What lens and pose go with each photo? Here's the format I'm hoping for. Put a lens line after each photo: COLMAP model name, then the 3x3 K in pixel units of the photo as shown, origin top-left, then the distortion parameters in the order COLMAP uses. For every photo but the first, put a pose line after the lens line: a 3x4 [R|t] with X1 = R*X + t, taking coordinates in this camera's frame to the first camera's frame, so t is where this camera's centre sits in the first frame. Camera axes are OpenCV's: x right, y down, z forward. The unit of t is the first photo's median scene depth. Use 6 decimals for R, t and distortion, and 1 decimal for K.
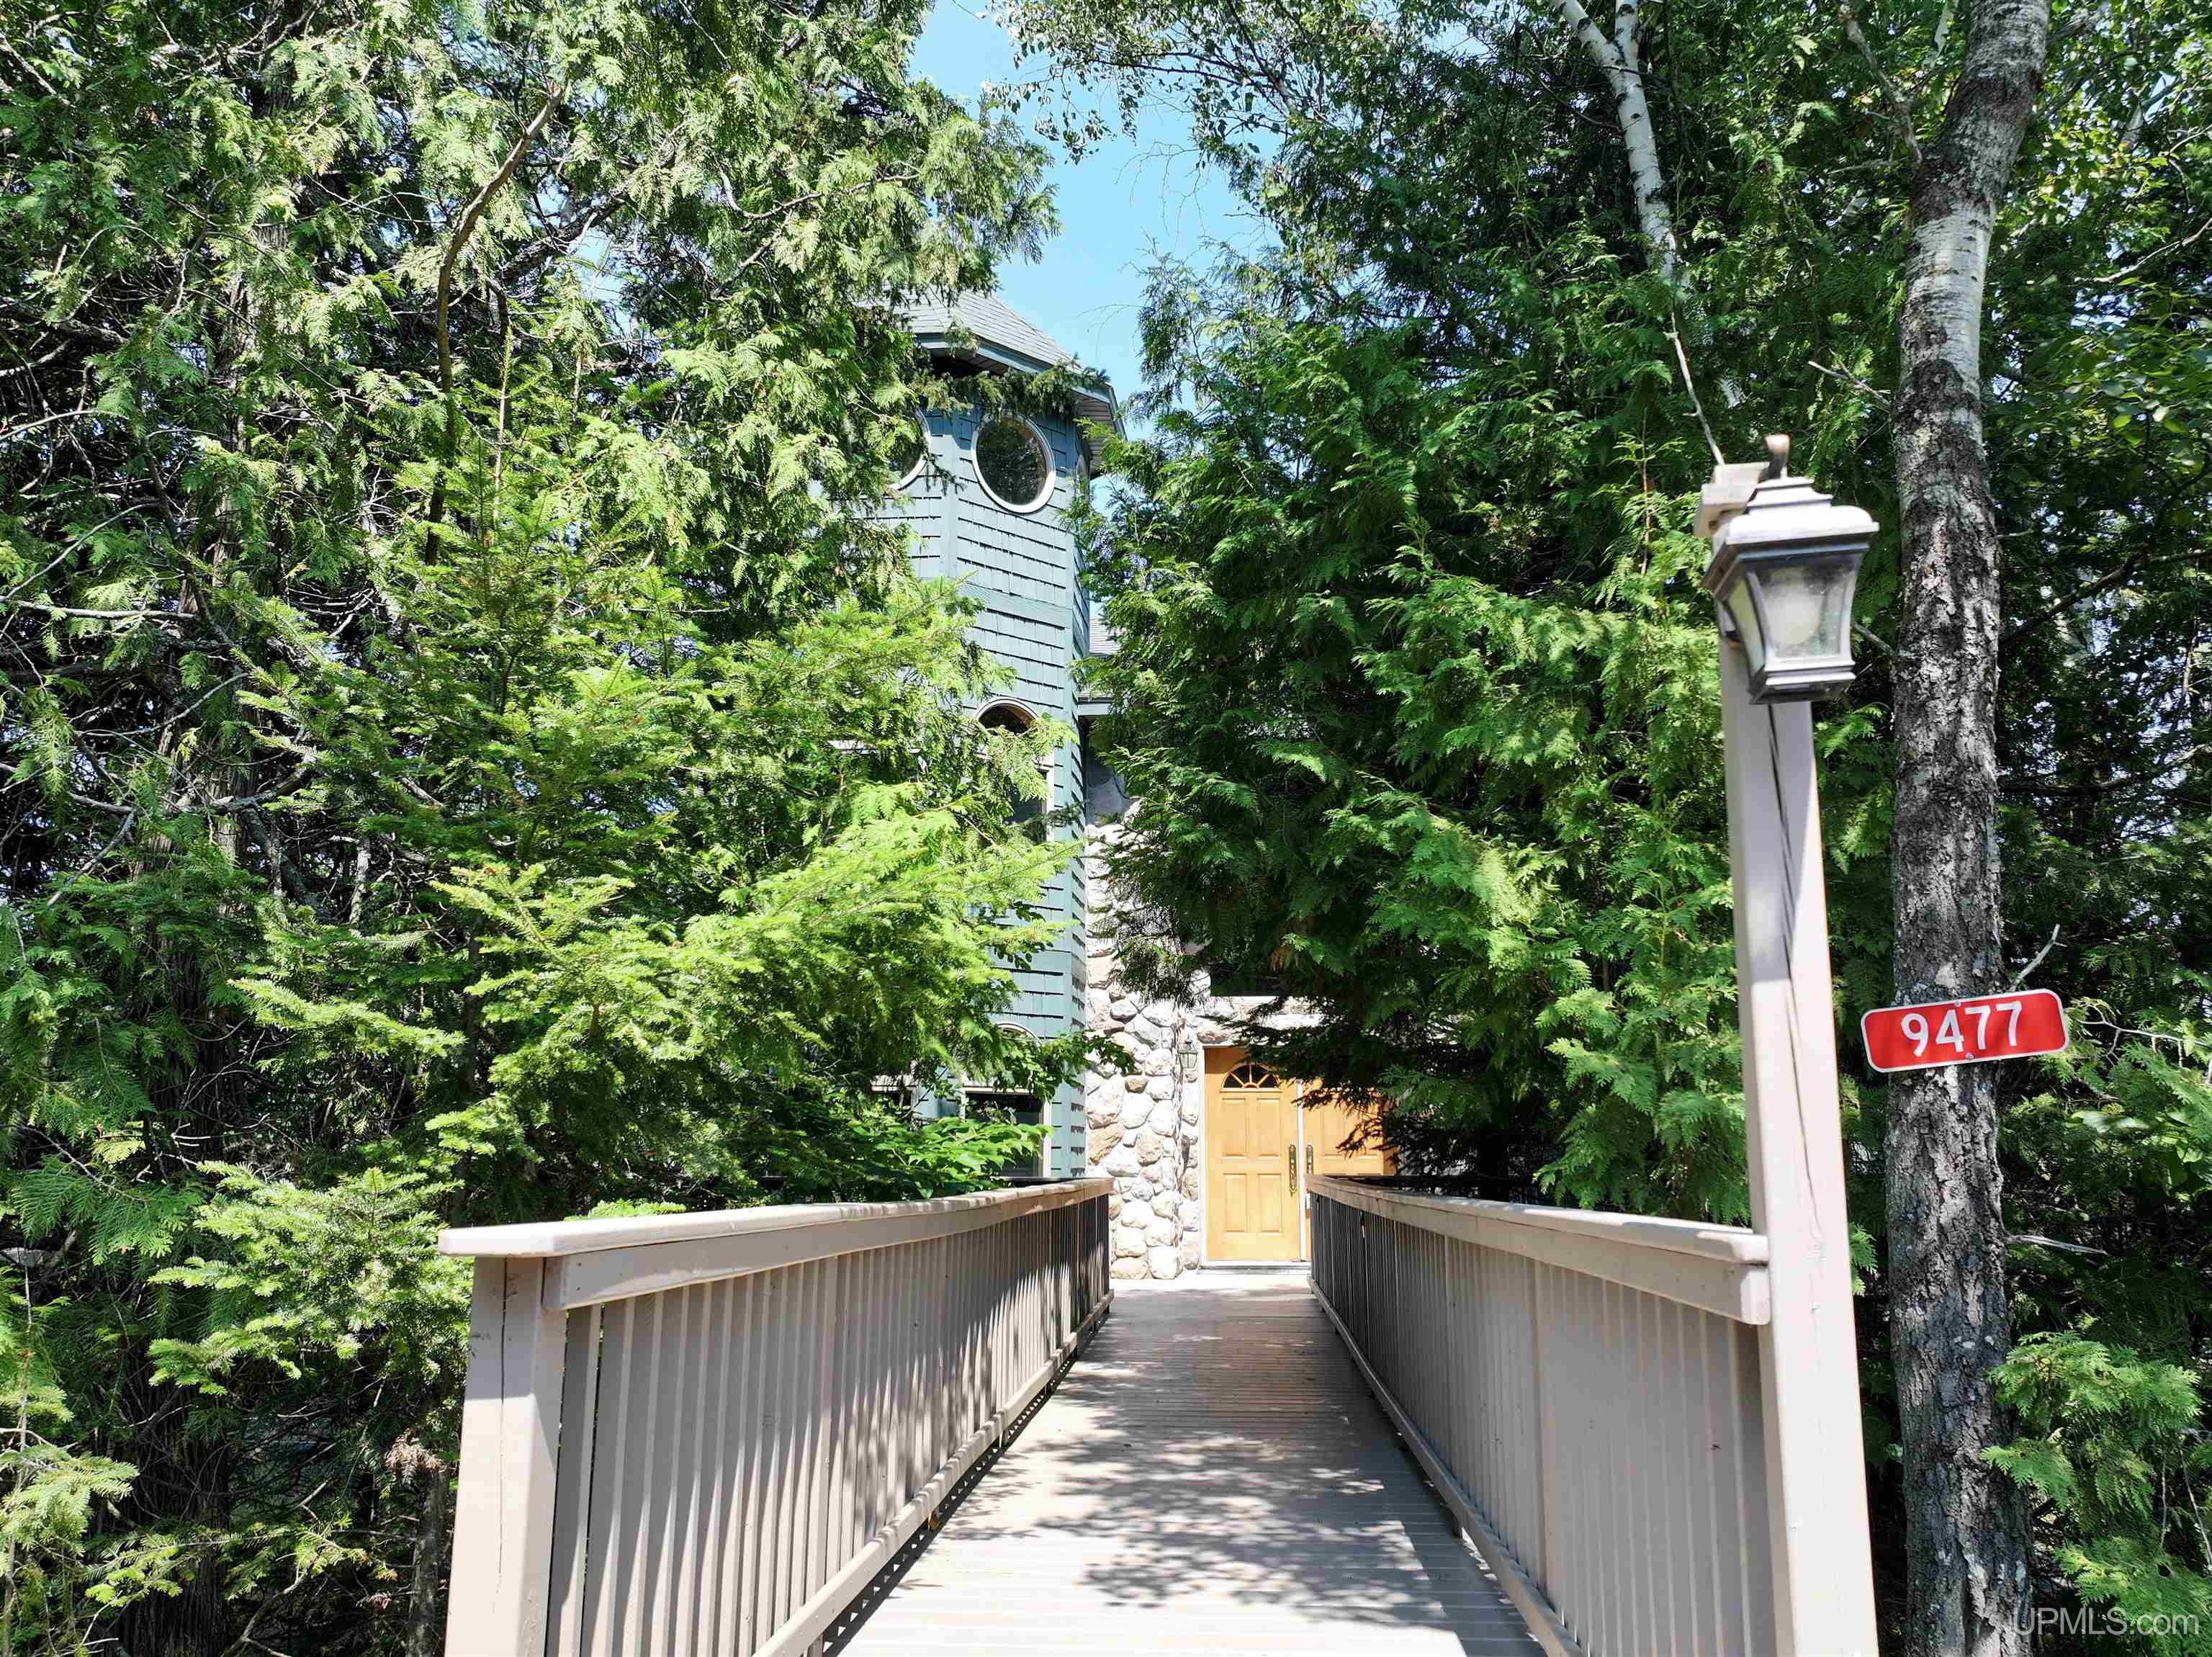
lens RADIAL K [[1738.7, 0, 1107.6], [0, 1738.7, 823.7], [0, 0, 1]] dist [0.002618, 0.000006]
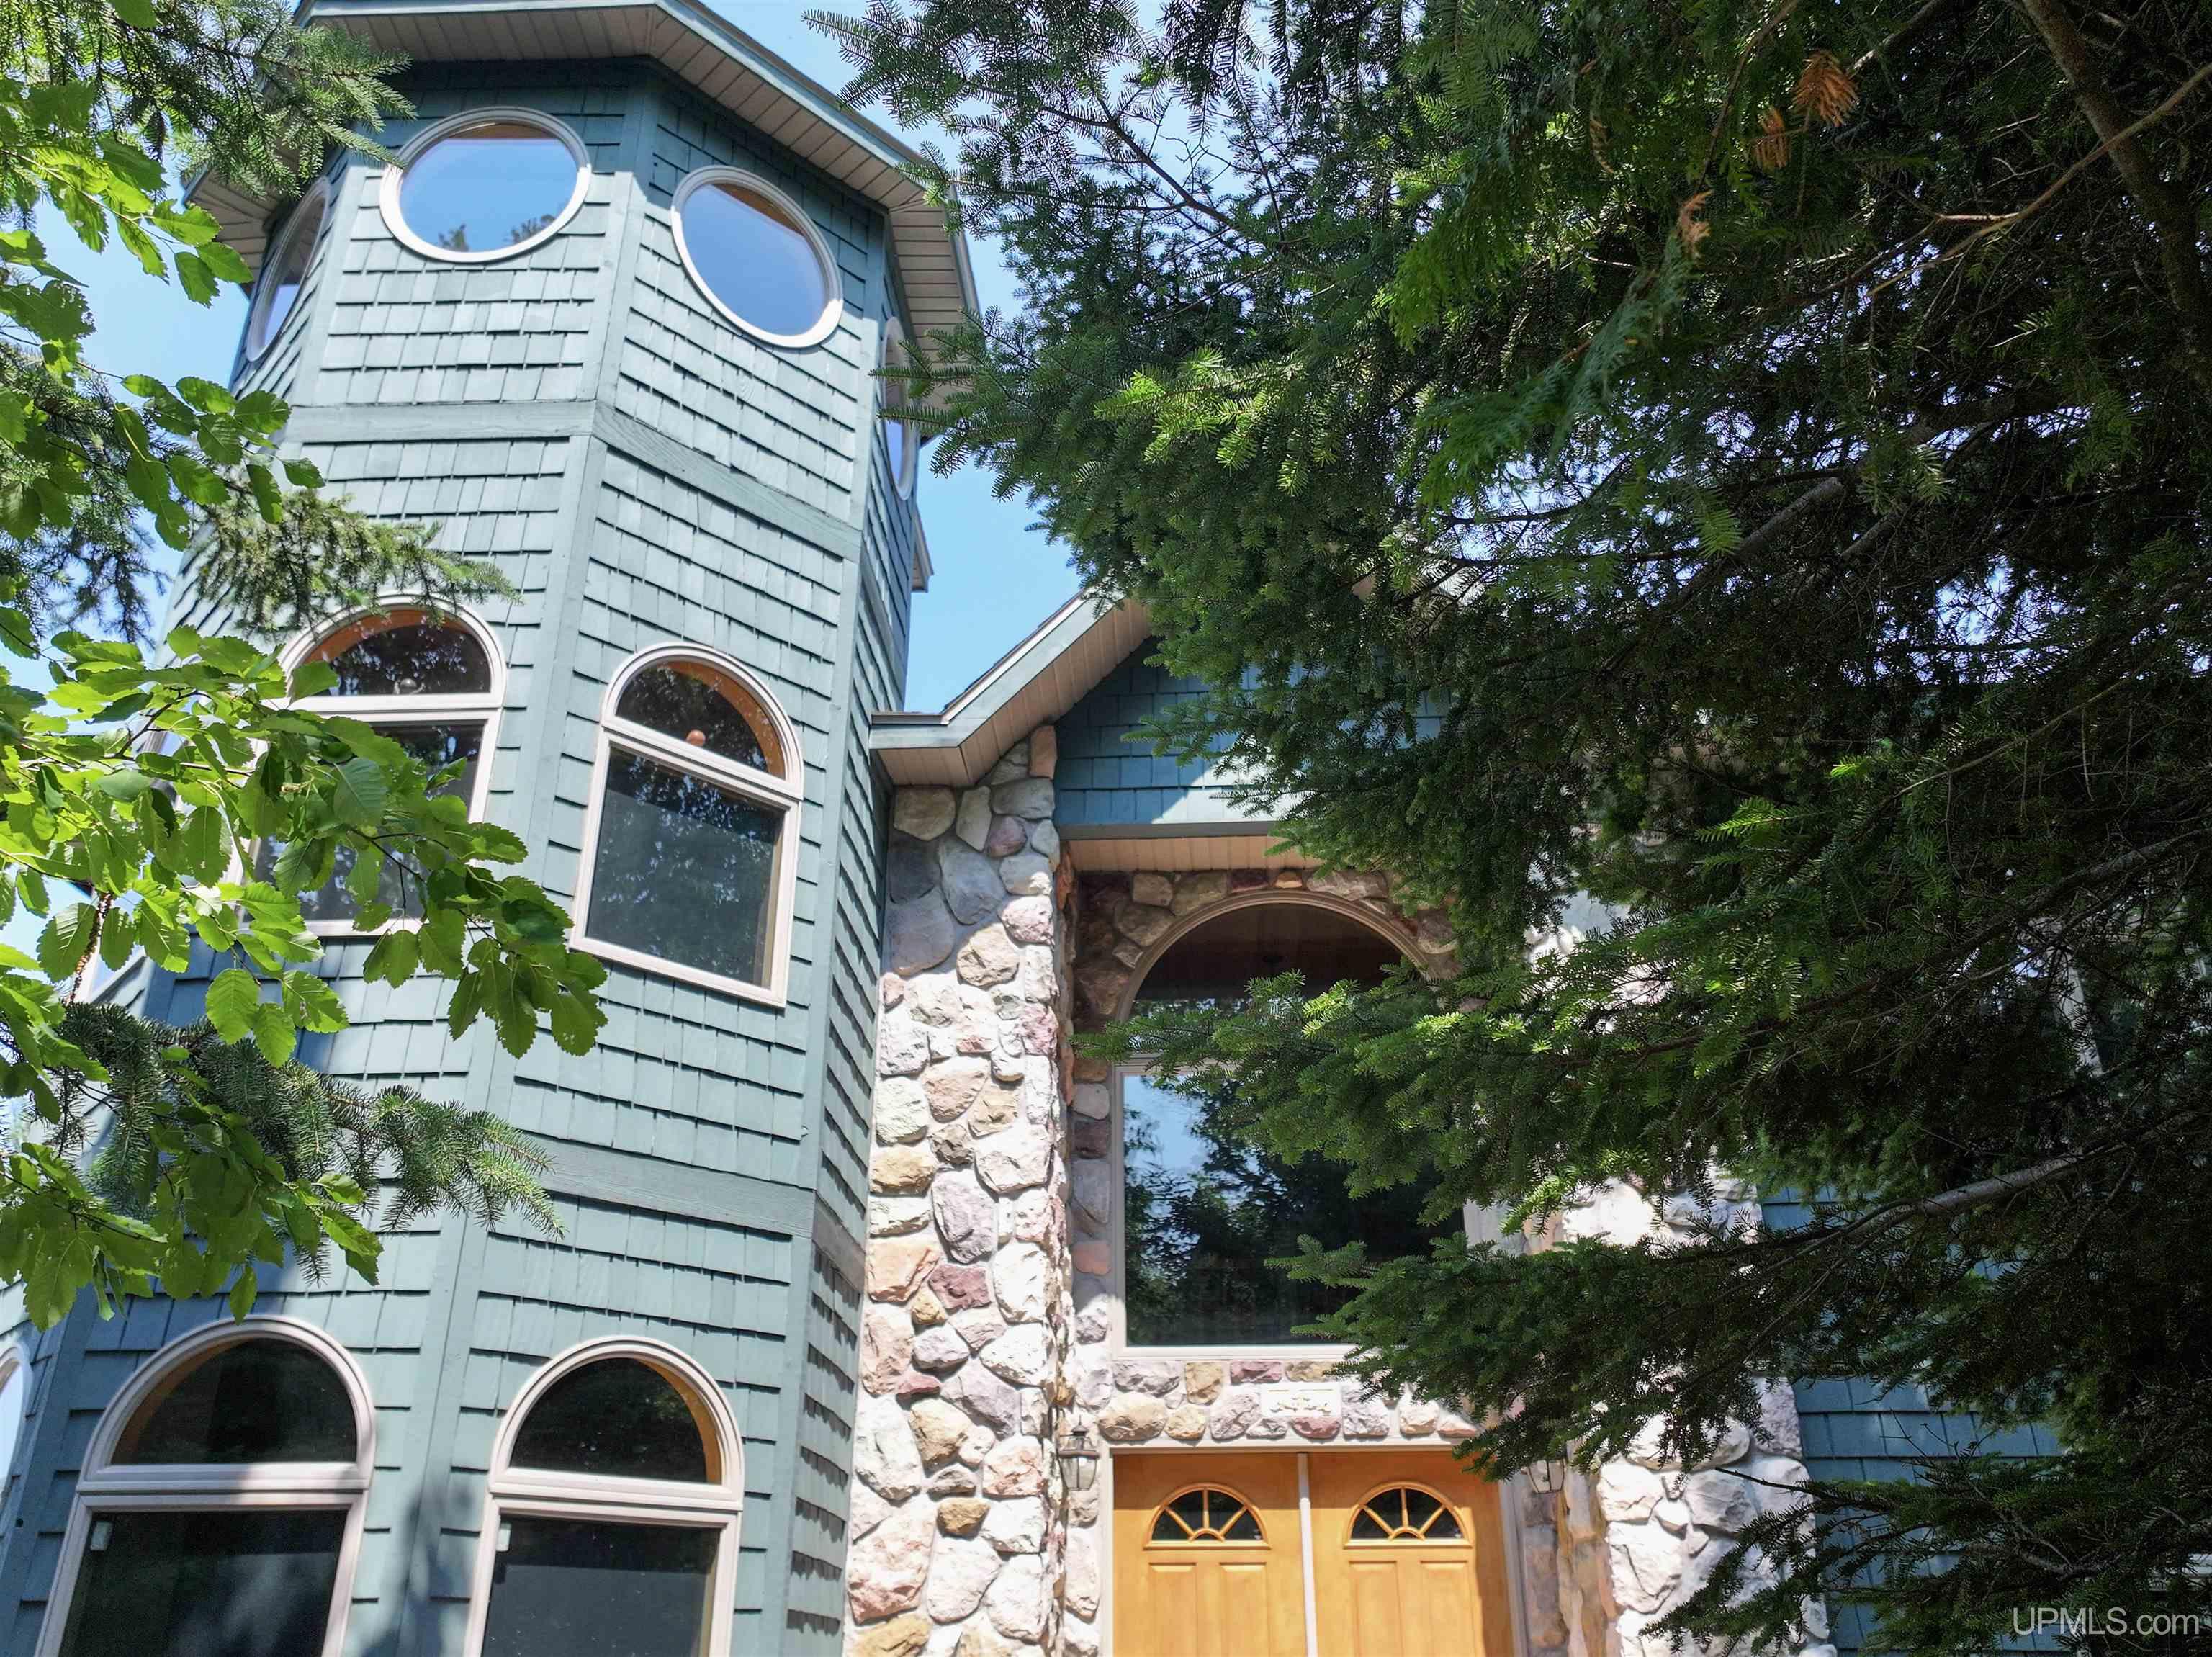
lens RADIAL K [[1738.7, 0, 1104.7], [0, 1738.7, 830.2], [0, 0, 1]] dist [0.002618, 0.000006]
pose [[0.998883, 0.019266, 0.043139, 0.030494], [-0.007011, 0.963414, -0.267926, 0.097580], [-0.046722, 0.267325, 0.962473, 0.508711]]
